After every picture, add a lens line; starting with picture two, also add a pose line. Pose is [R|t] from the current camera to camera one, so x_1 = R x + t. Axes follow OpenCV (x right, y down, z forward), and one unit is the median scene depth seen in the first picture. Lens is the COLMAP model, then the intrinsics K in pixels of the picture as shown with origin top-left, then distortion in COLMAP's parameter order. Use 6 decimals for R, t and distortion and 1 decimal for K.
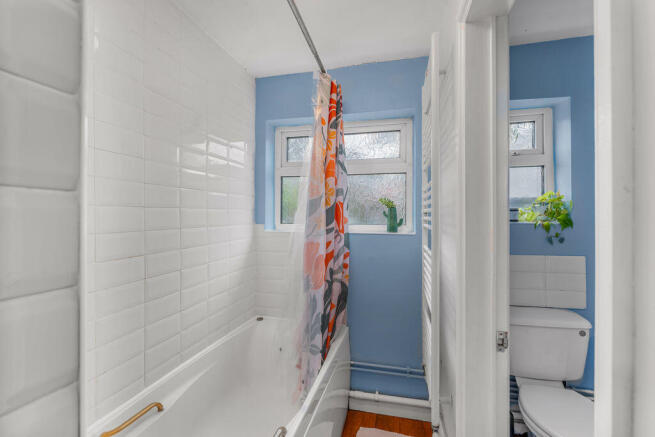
lens RADIAL K [[284.1, 0, 328.6], [0, 284.1, 214.4], [0, 0, 1]] dist [-0.001656, -0.000093]
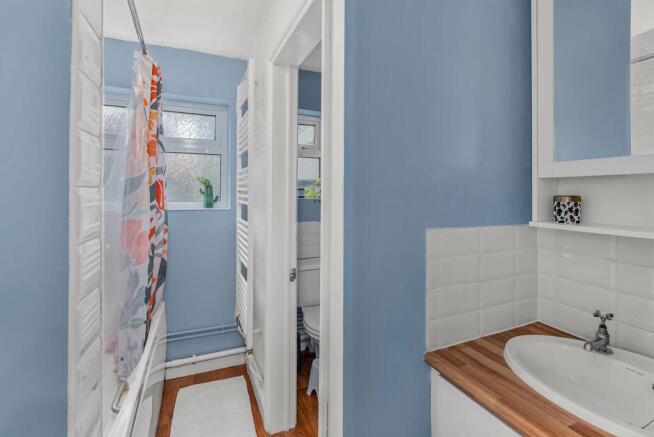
lens RADIAL K [[314.5, 0, 327.8], [0, 314.5, 192.3], [0, 0, 1]] dist [-0.000340, -0.000007]
pose [[0.794221, 0.003579, 0.607619, -0.176226], [-0.007736, 0.999961, 0.004223, -0.008985], [-0.607580, -0.008055, 0.794217, -0.296809]]
